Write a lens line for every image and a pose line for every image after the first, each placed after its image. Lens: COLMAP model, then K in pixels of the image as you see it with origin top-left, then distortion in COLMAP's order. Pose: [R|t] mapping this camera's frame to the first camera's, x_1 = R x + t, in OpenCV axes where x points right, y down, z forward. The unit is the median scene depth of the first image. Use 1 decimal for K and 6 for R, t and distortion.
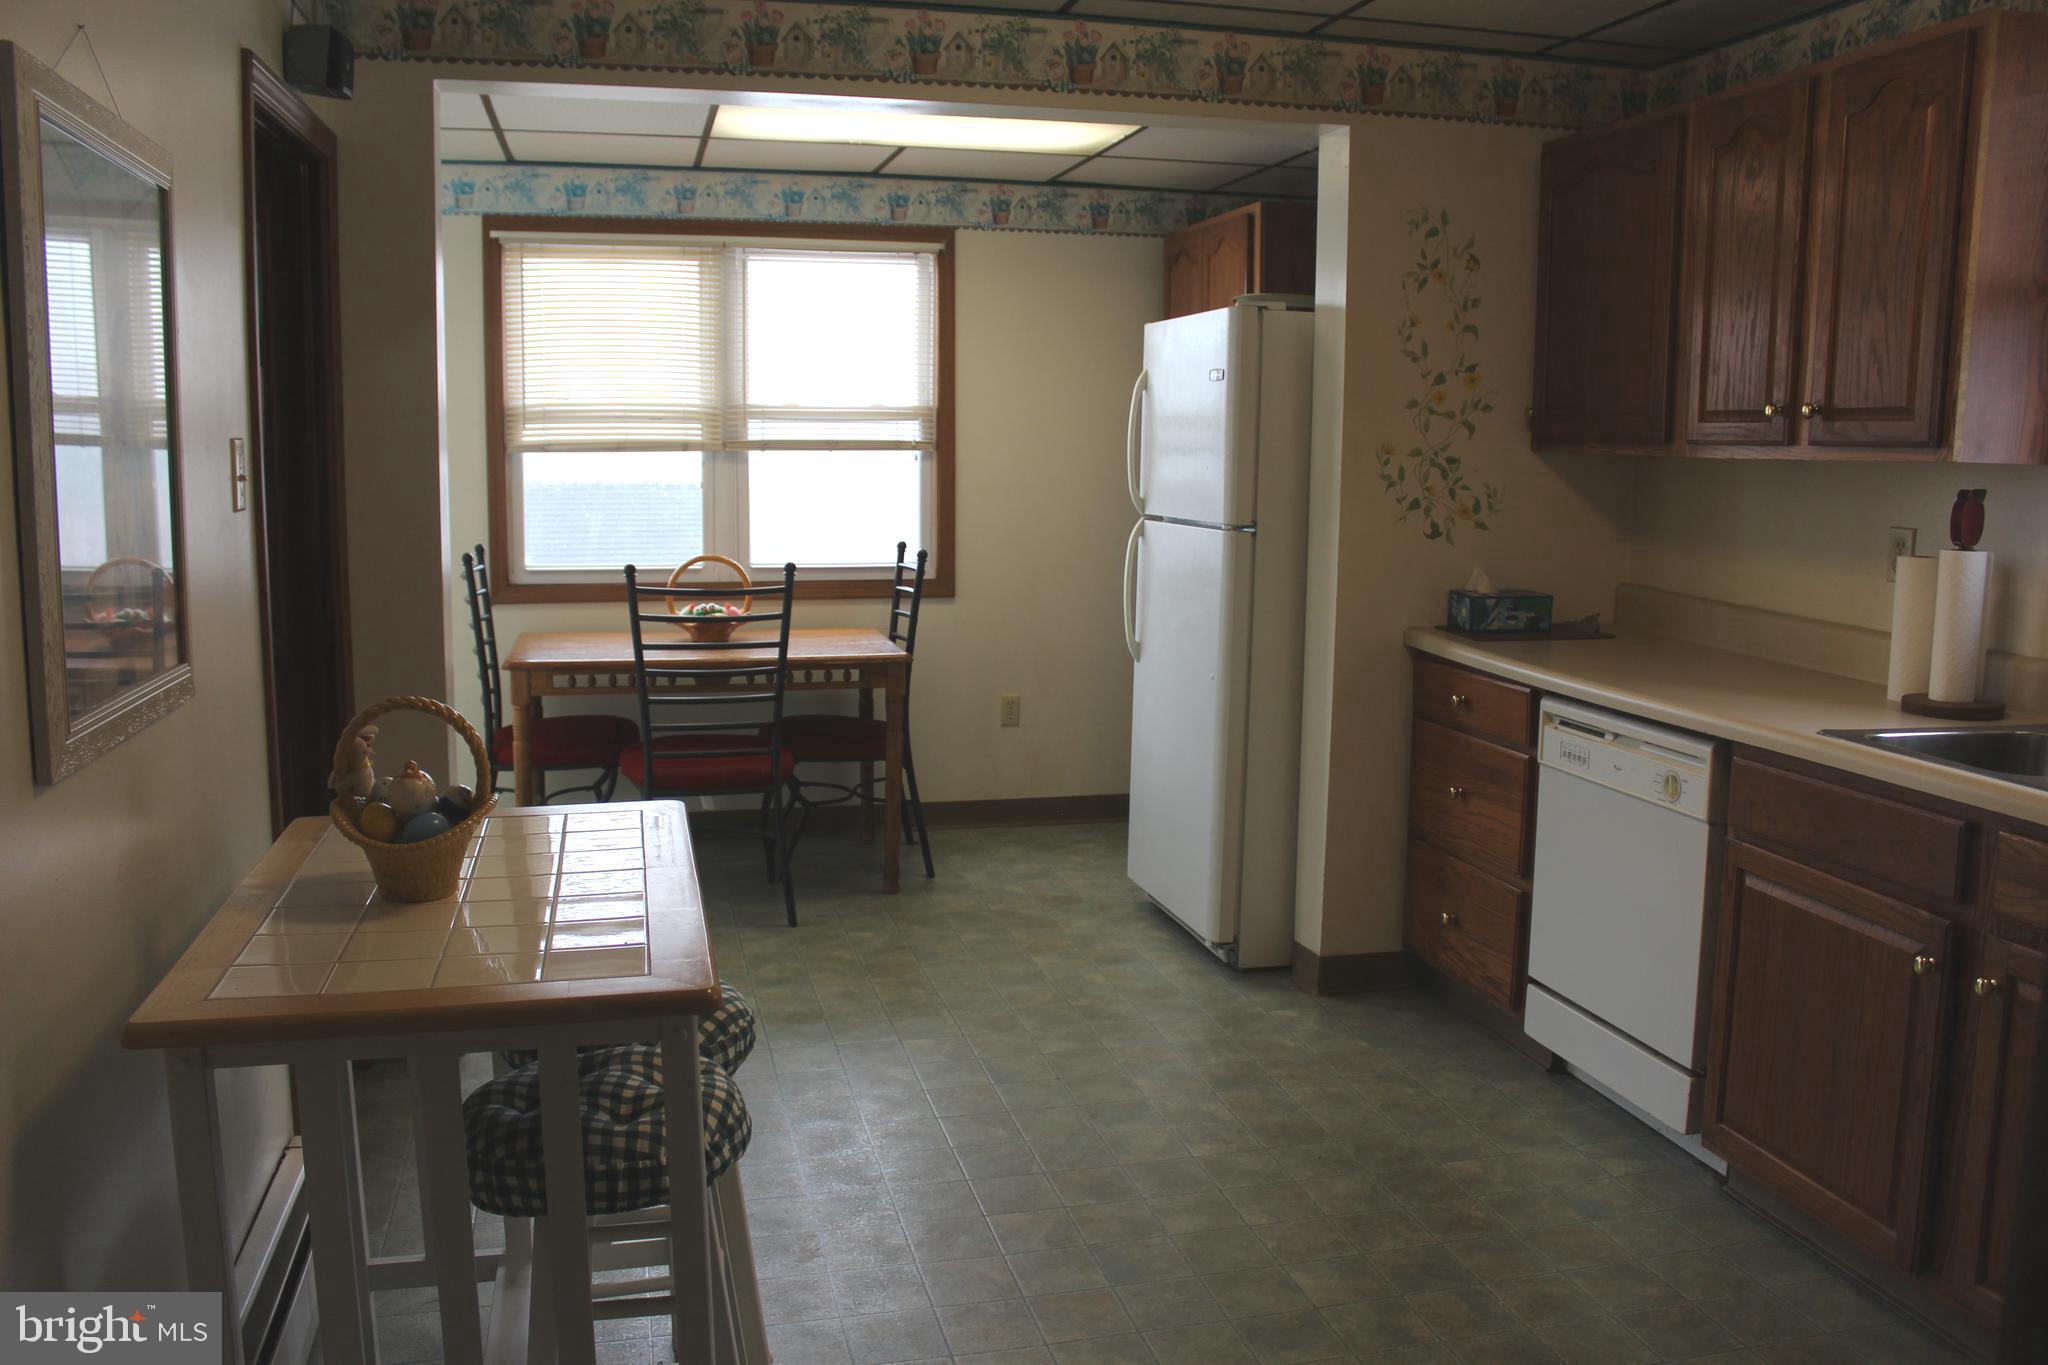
lens RADIAL K [[1700.2, 0, 1019.3], [0, 1700.2, 686.6], [0, 0, 1]] dist [-0.142269, 0.110713]
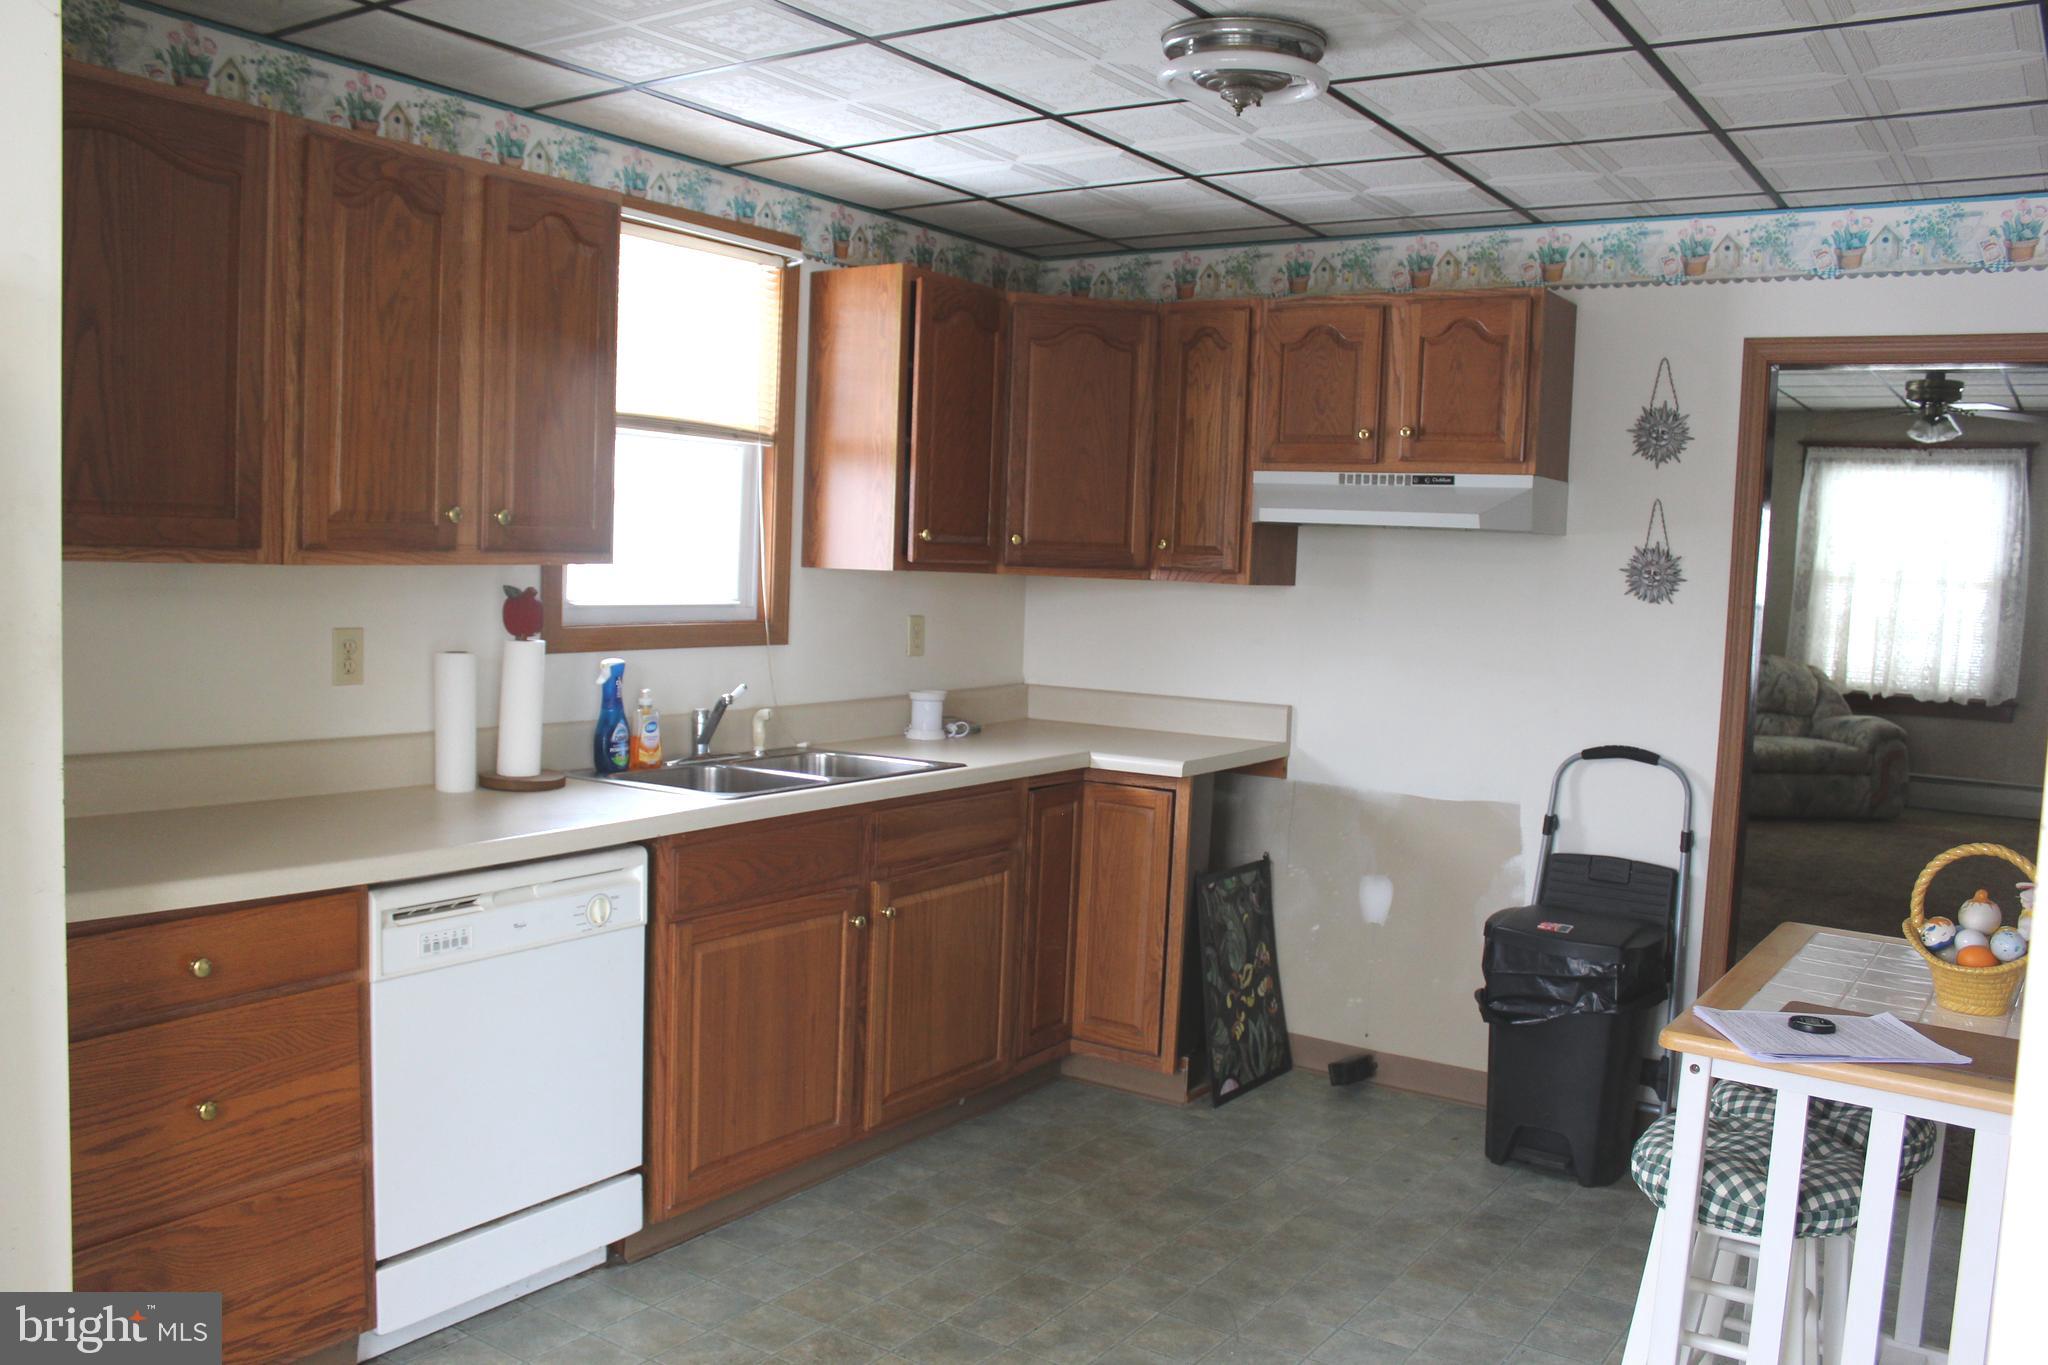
lens RADIAL K [[1700.2, 0, 1018.7], [0, 1700.2, 683.3], [0, 0, 1]] dist [-0.142269, 0.110713]
pose [[-0.670021, -0.095660, 0.736153, -0.458583], [0.063338, 0.980680, 0.185083, -0.225071], [-0.739635, 0.170636, -0.651017, 1.378015]]
